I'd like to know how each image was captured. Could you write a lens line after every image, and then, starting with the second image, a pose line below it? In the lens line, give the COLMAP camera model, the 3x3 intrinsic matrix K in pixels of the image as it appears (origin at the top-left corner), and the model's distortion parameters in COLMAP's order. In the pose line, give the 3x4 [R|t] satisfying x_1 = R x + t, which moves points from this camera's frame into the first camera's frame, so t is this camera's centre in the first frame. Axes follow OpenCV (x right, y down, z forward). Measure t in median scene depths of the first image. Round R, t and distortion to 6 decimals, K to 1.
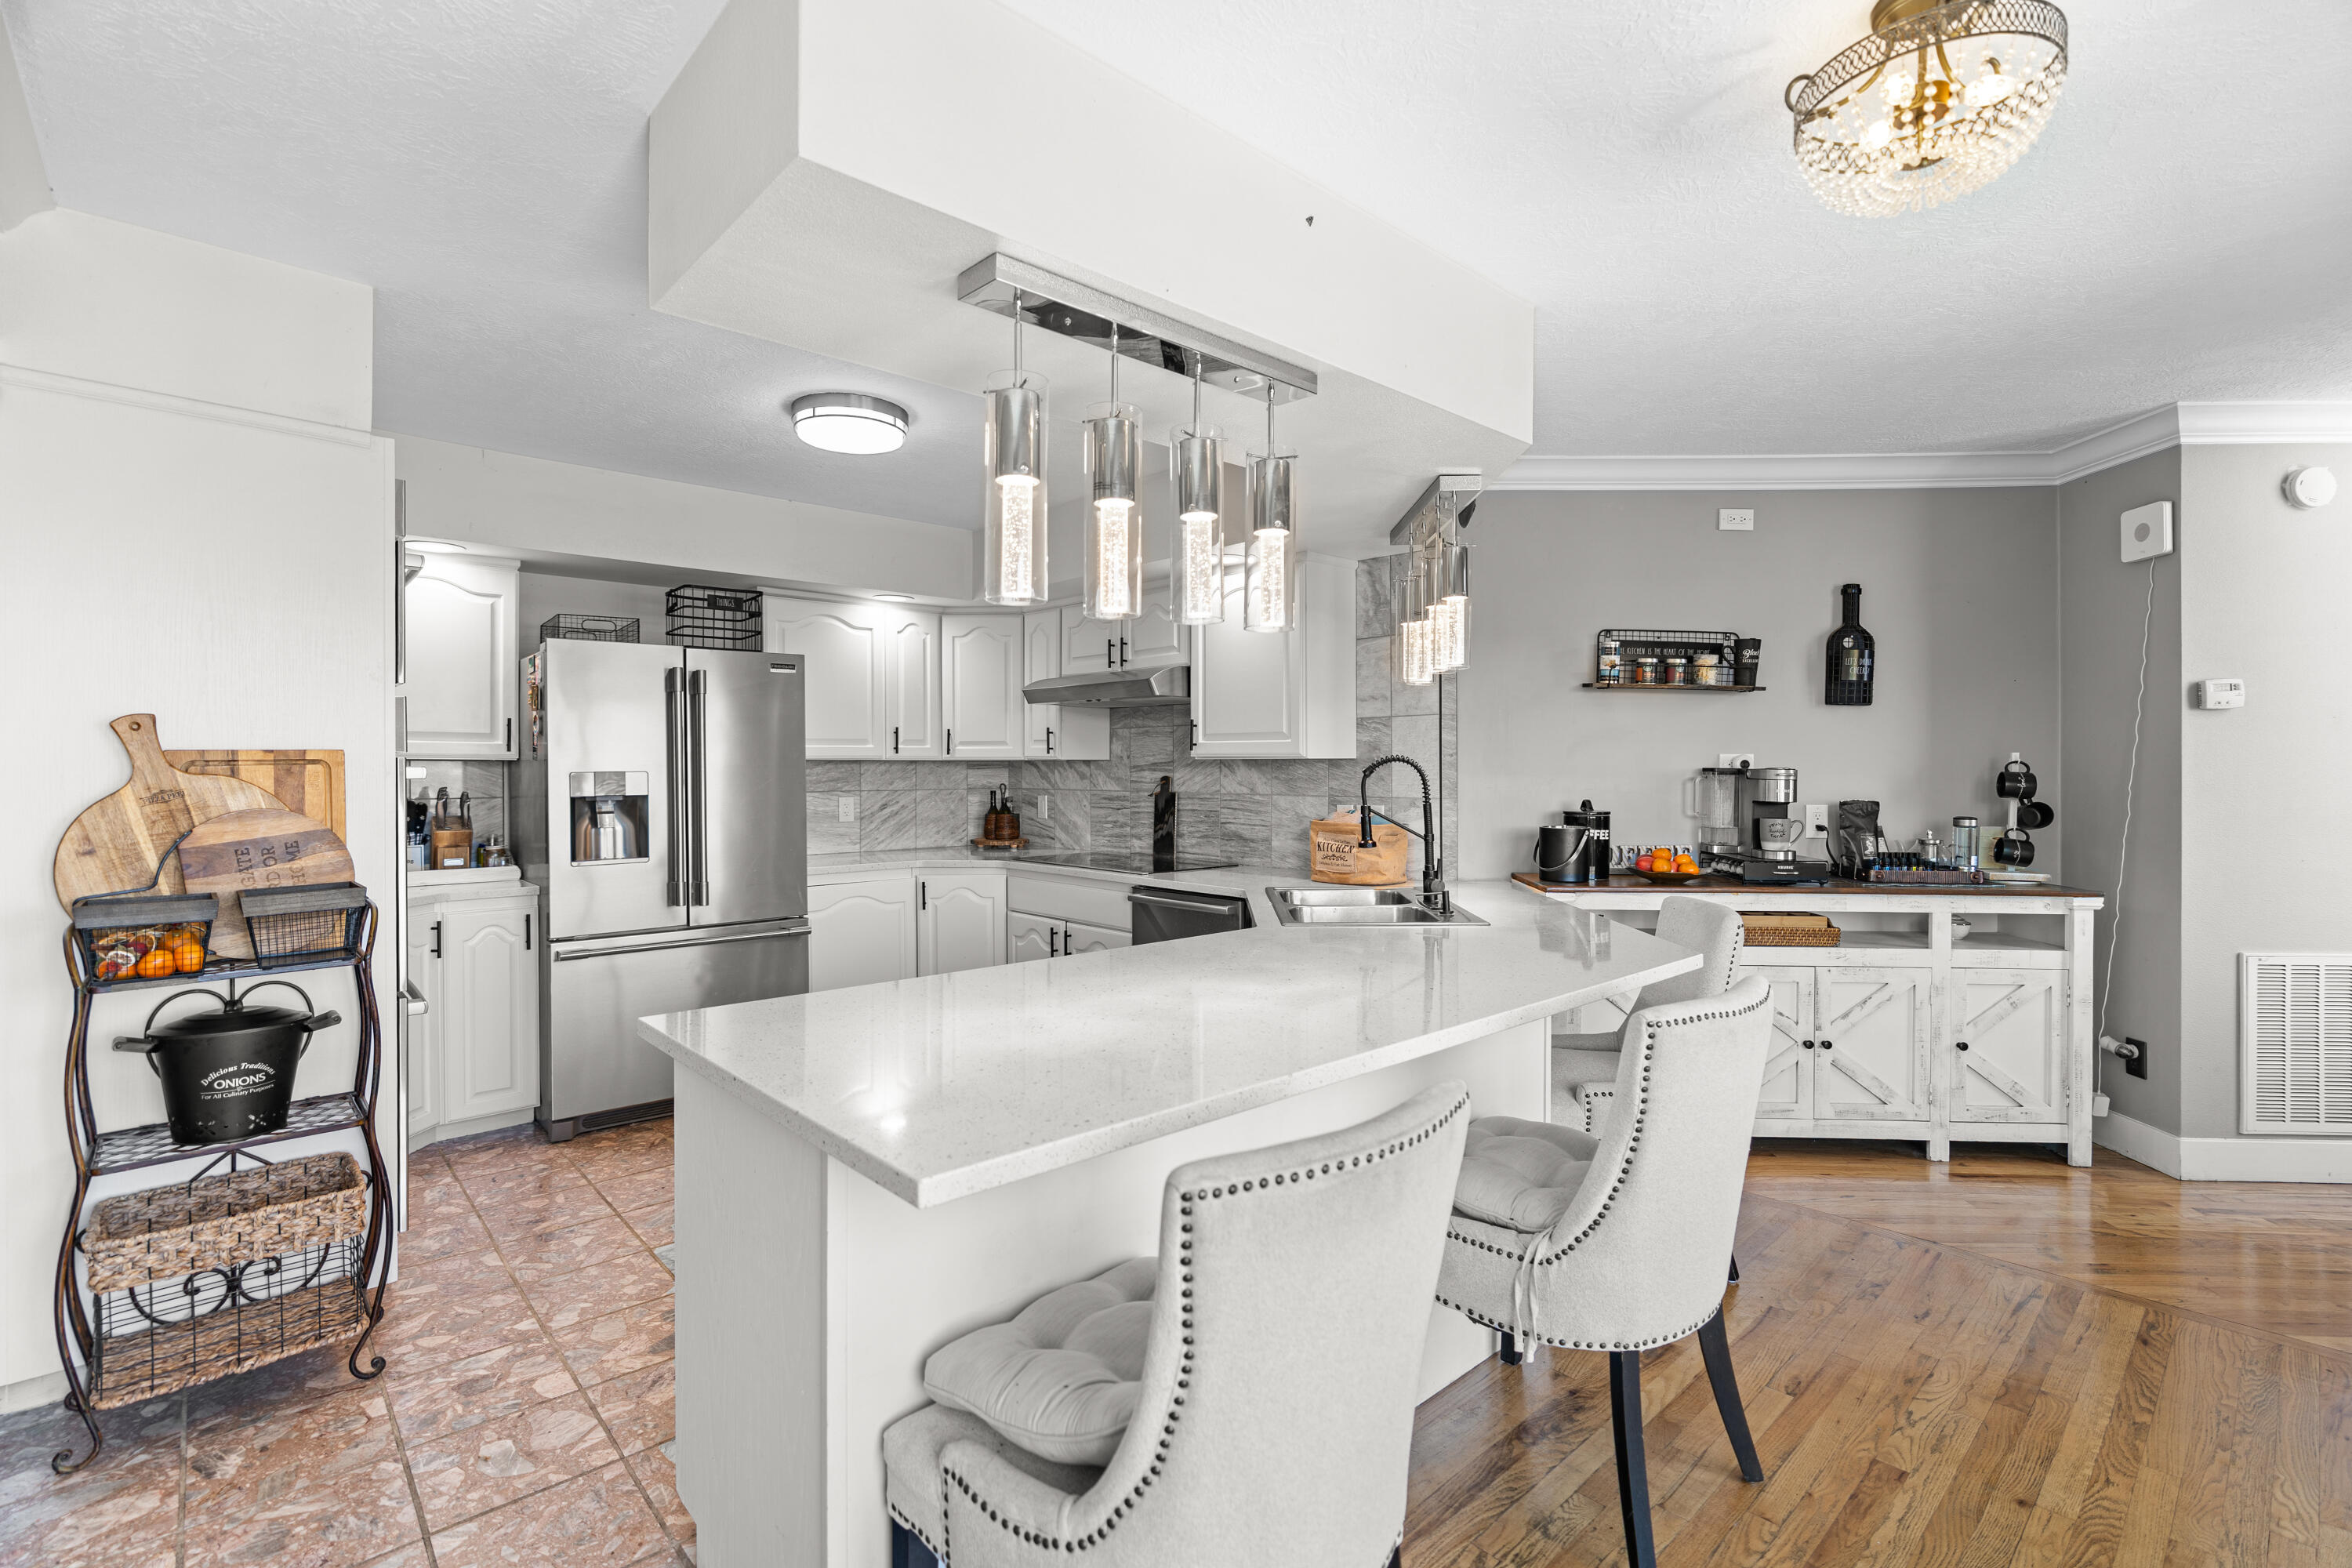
lens RADIAL K [[1060.2, 0, 1179.0], [0, 1060.2, 795.0], [0, 0, 1]] dist [-0.001275, 0.000239]
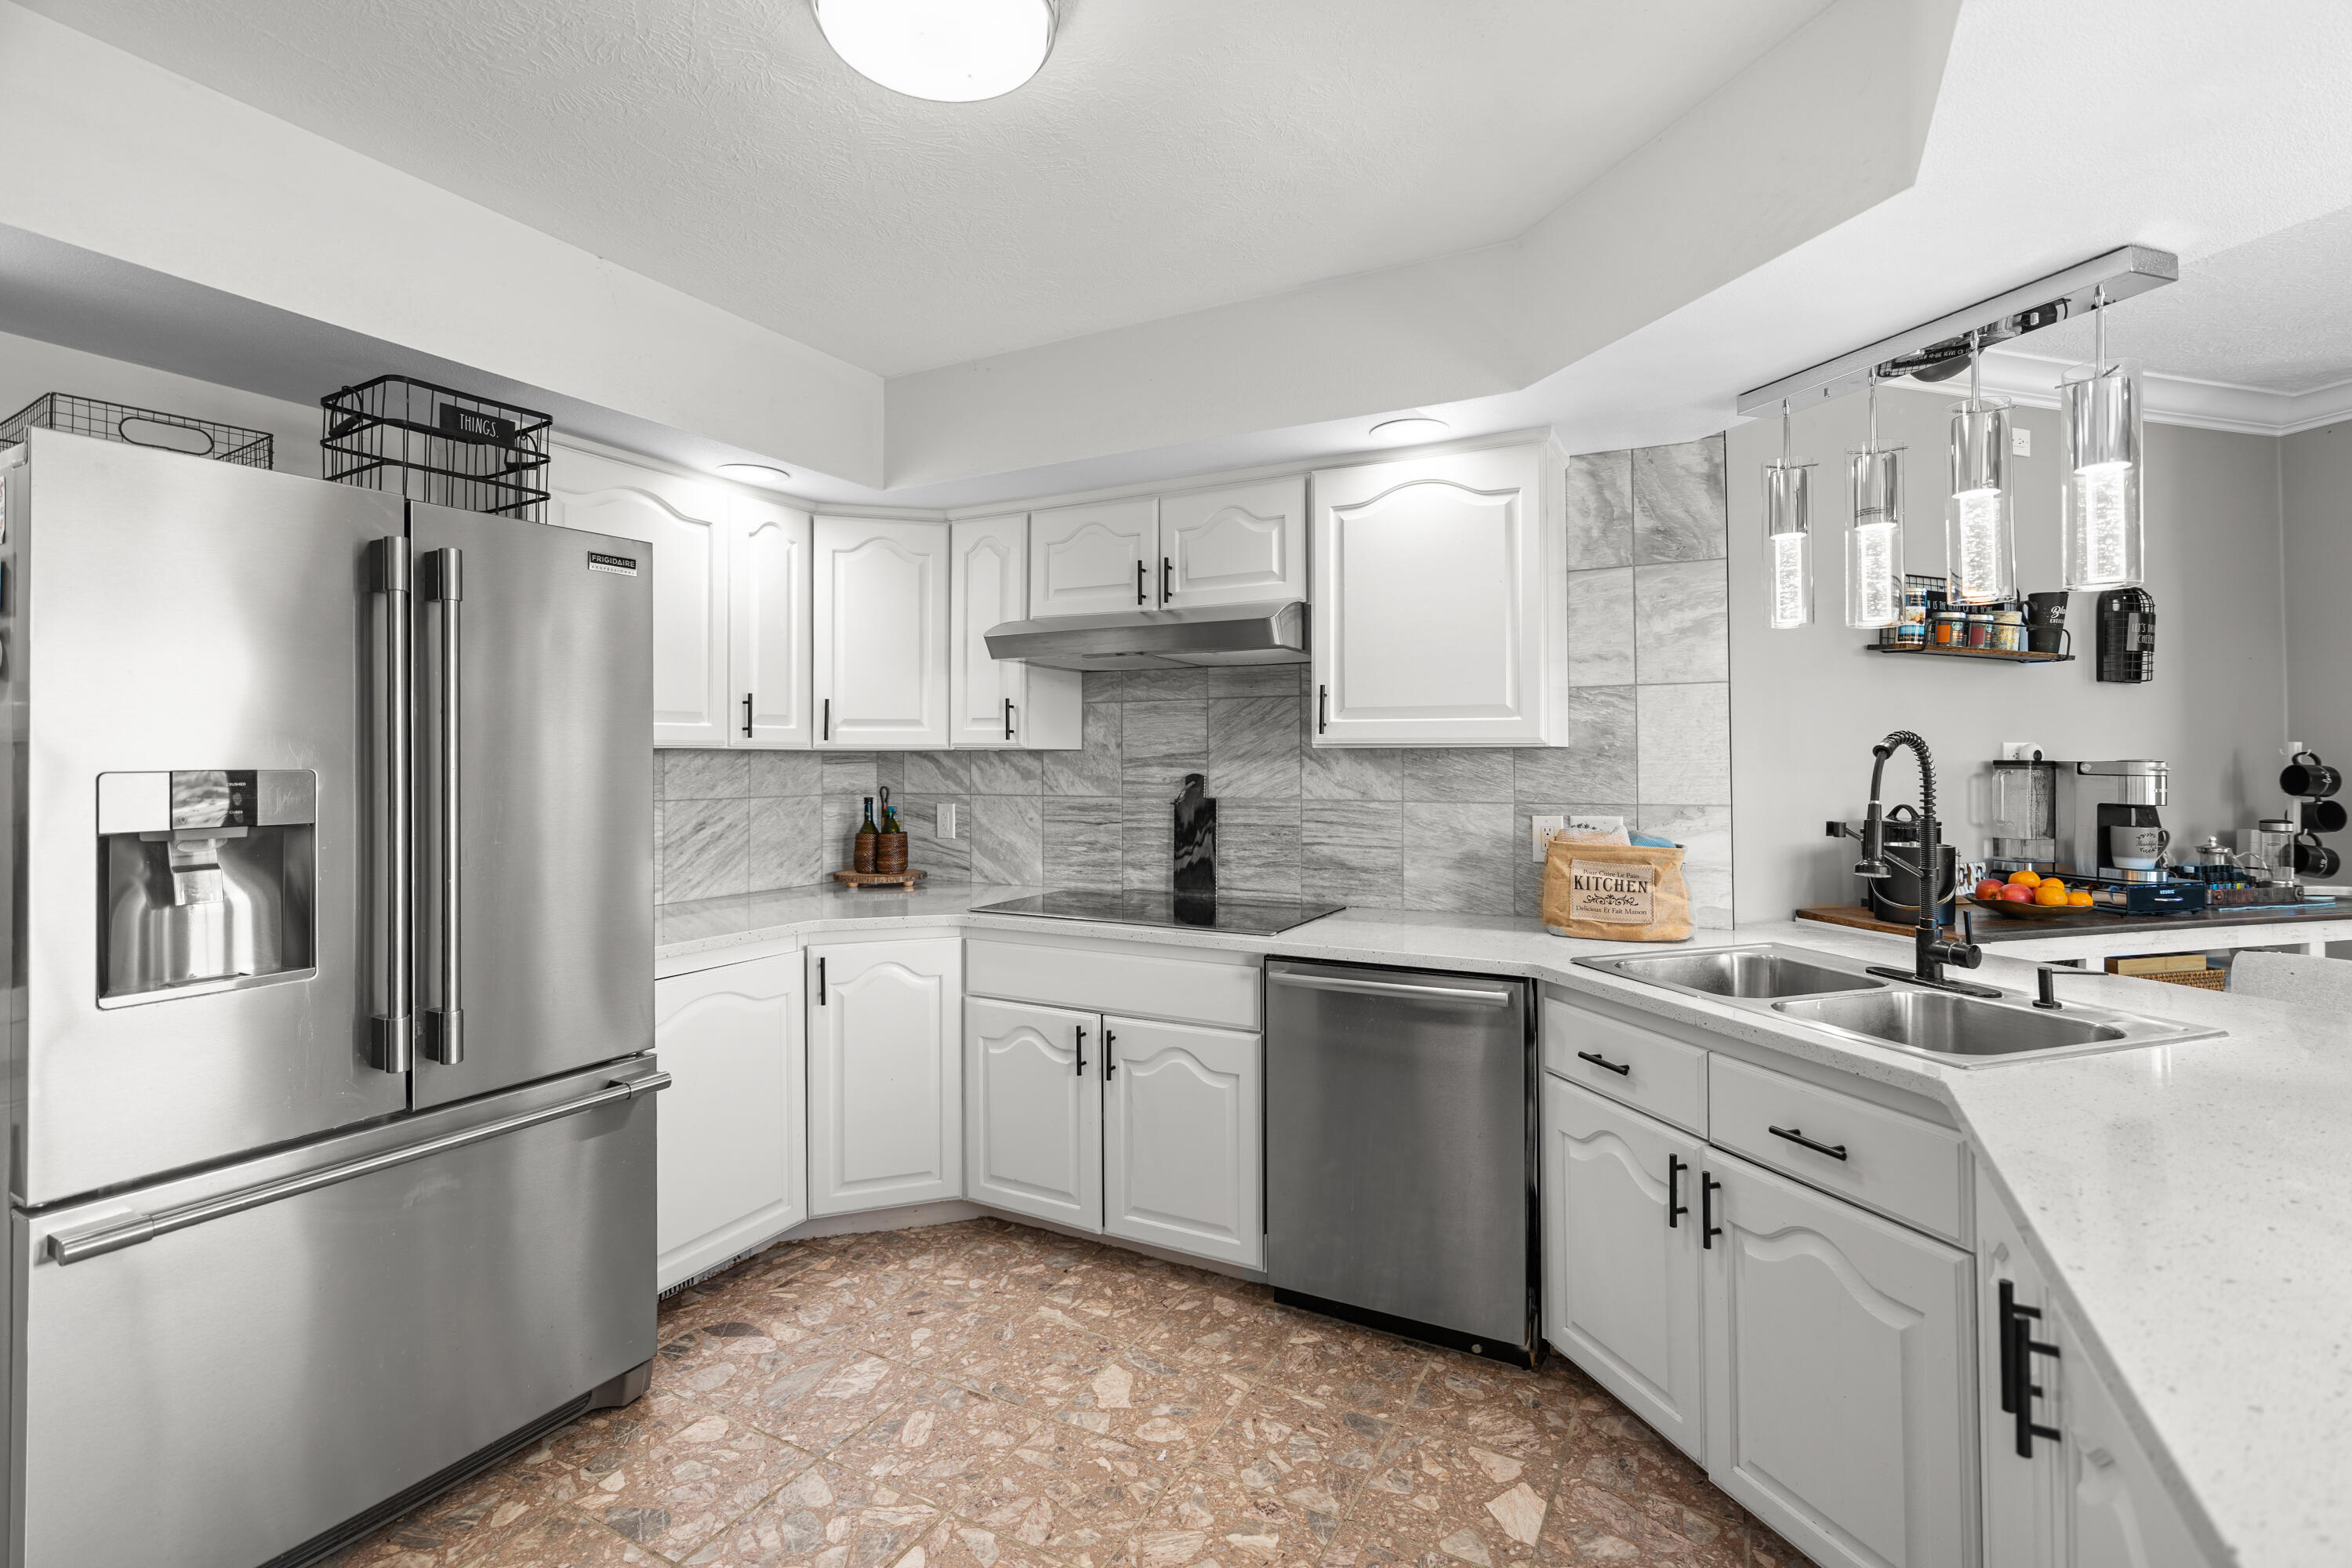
lens RADIAL K [[1074.2, 0, 1182.3], [0, 1074.2, 762.4], [0, 0, 1]] dist [-0.000878, 0.001218]
pose [[0.943348, -0.000752, 0.331805, -0.272837], [0.009548, 0.999645, -0.024881, -0.009333], [-0.331668, 0.026639, 0.943020, 0.408079]]
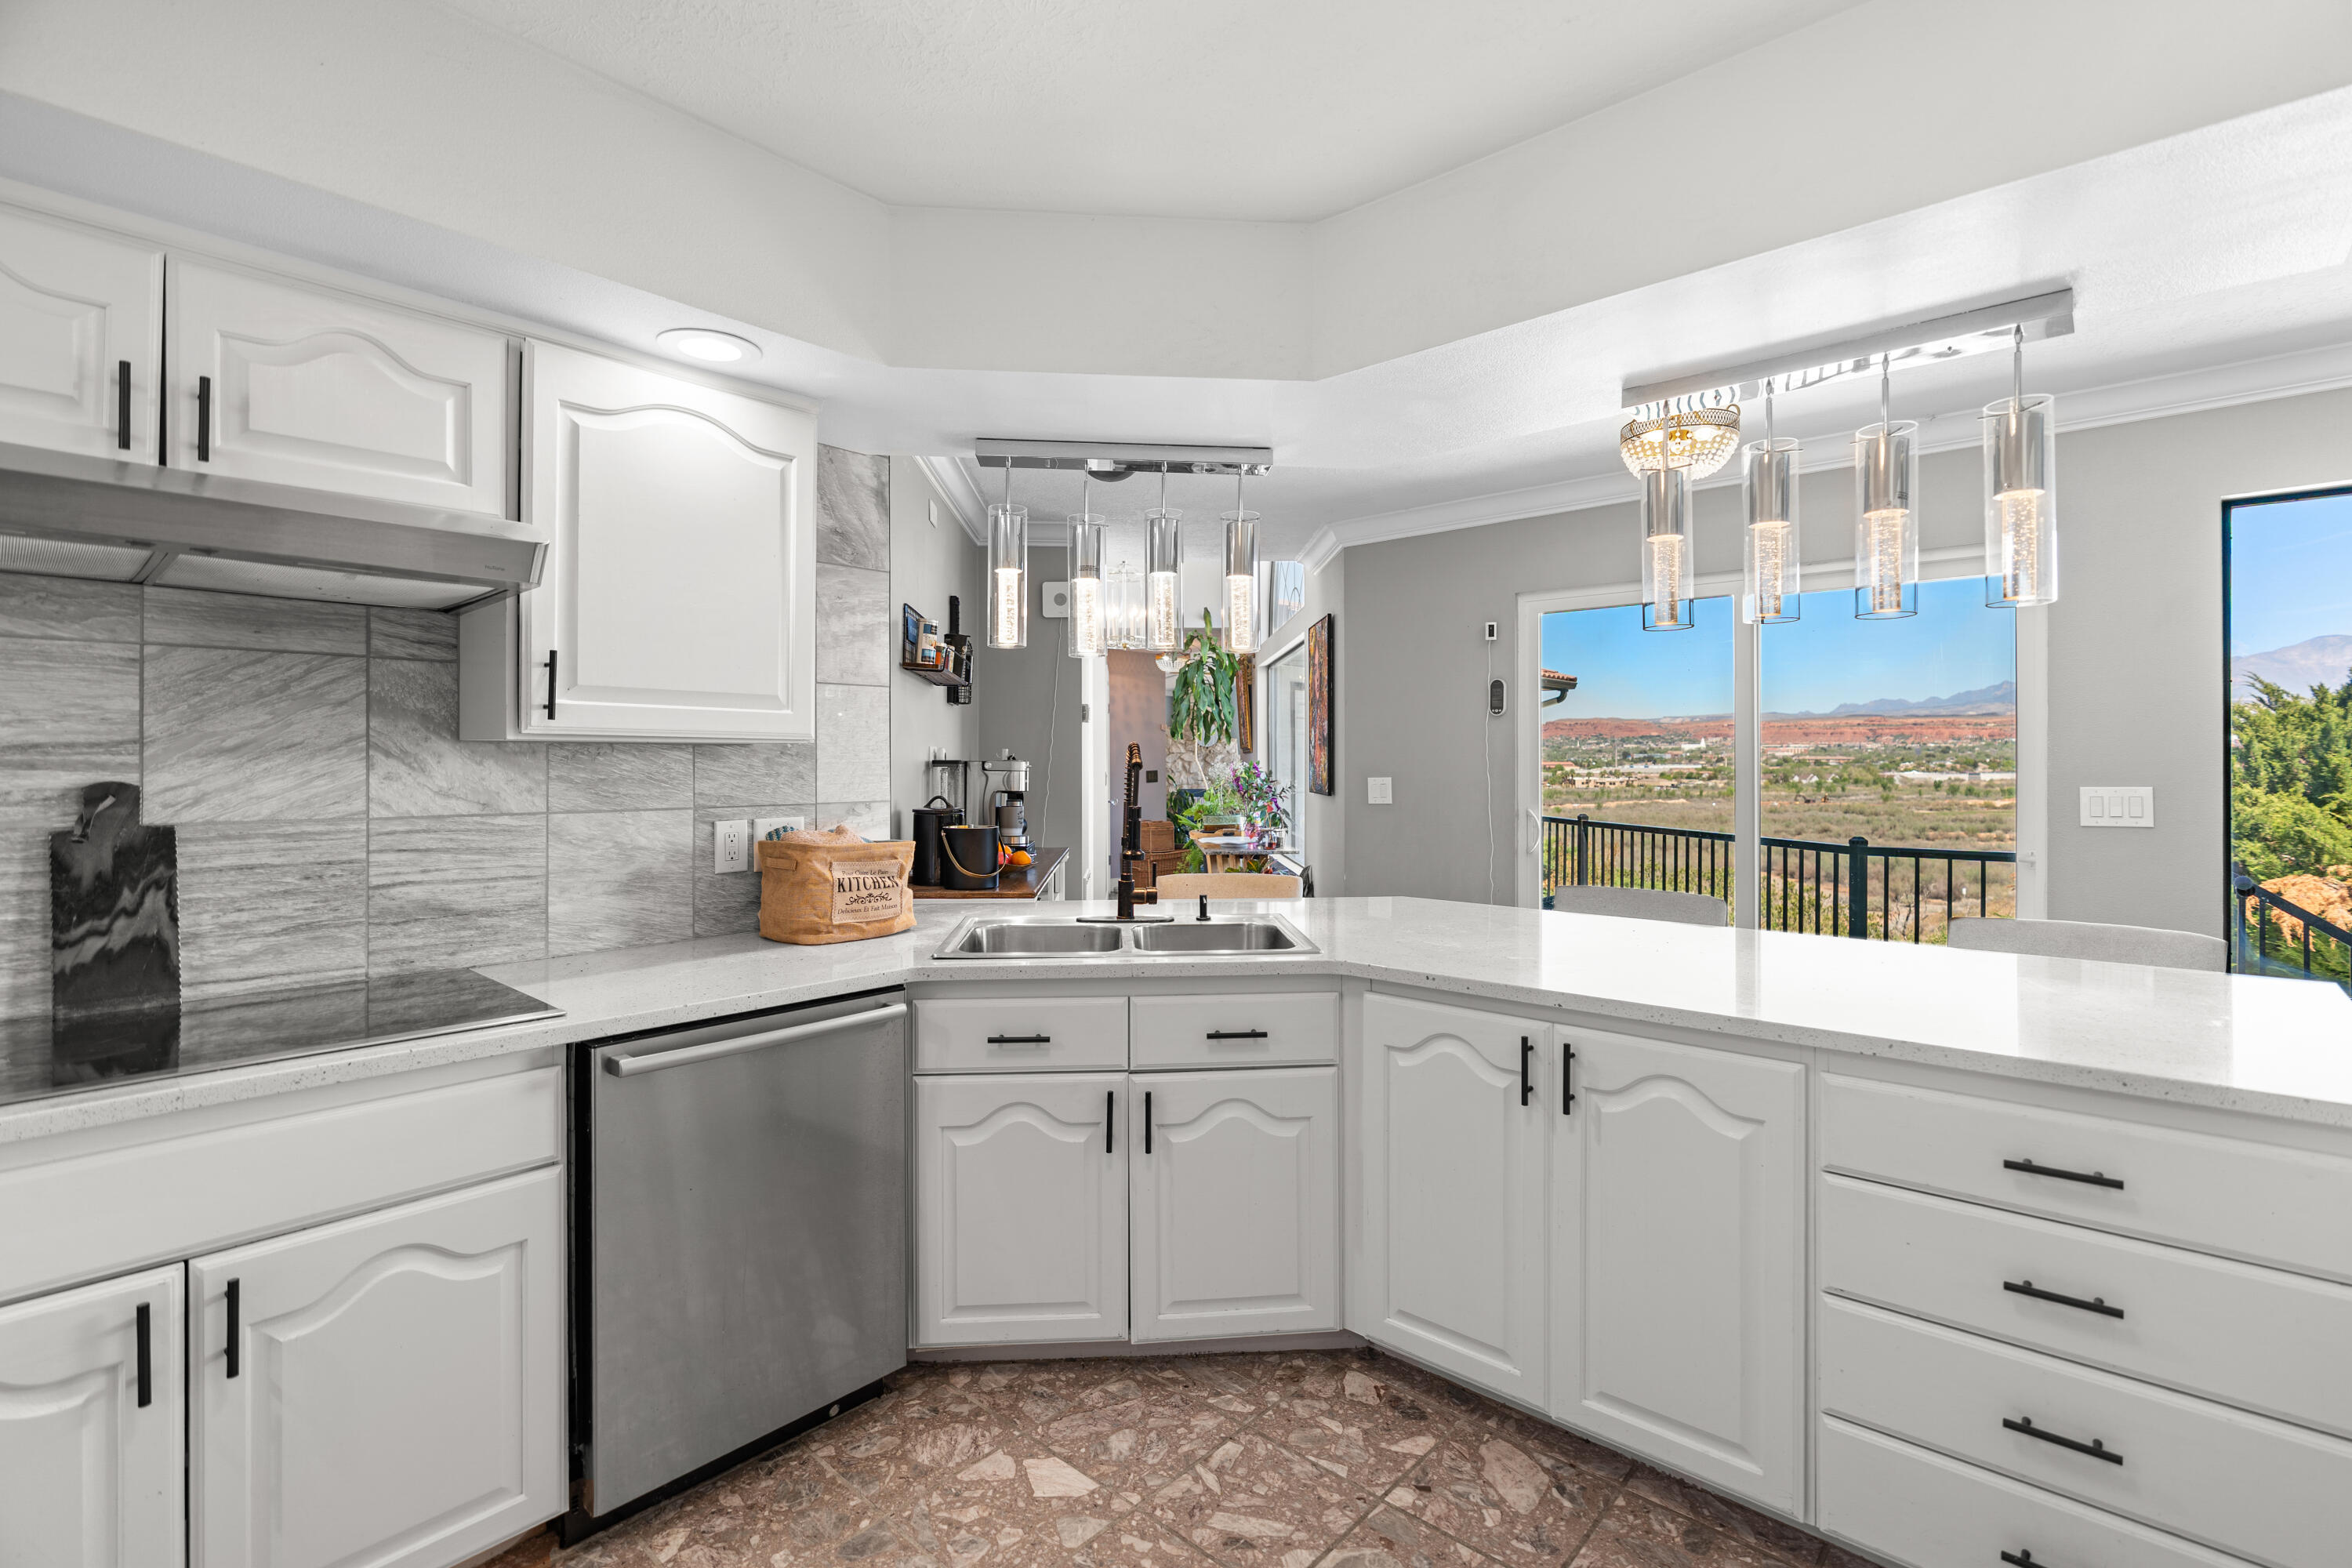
lens RADIAL K [[1072.7, 0, 1182.4], [0, 1072.7, 774.9], [0, 0, 1]] dist [-0.003258, 0.001552]
pose [[-0.094617, -0.011253, 0.995450, -0.449027], [0.027599, 0.999522, 0.013923, -0.017096], [-0.995131, 0.028791, -0.094261, 0.755992]]
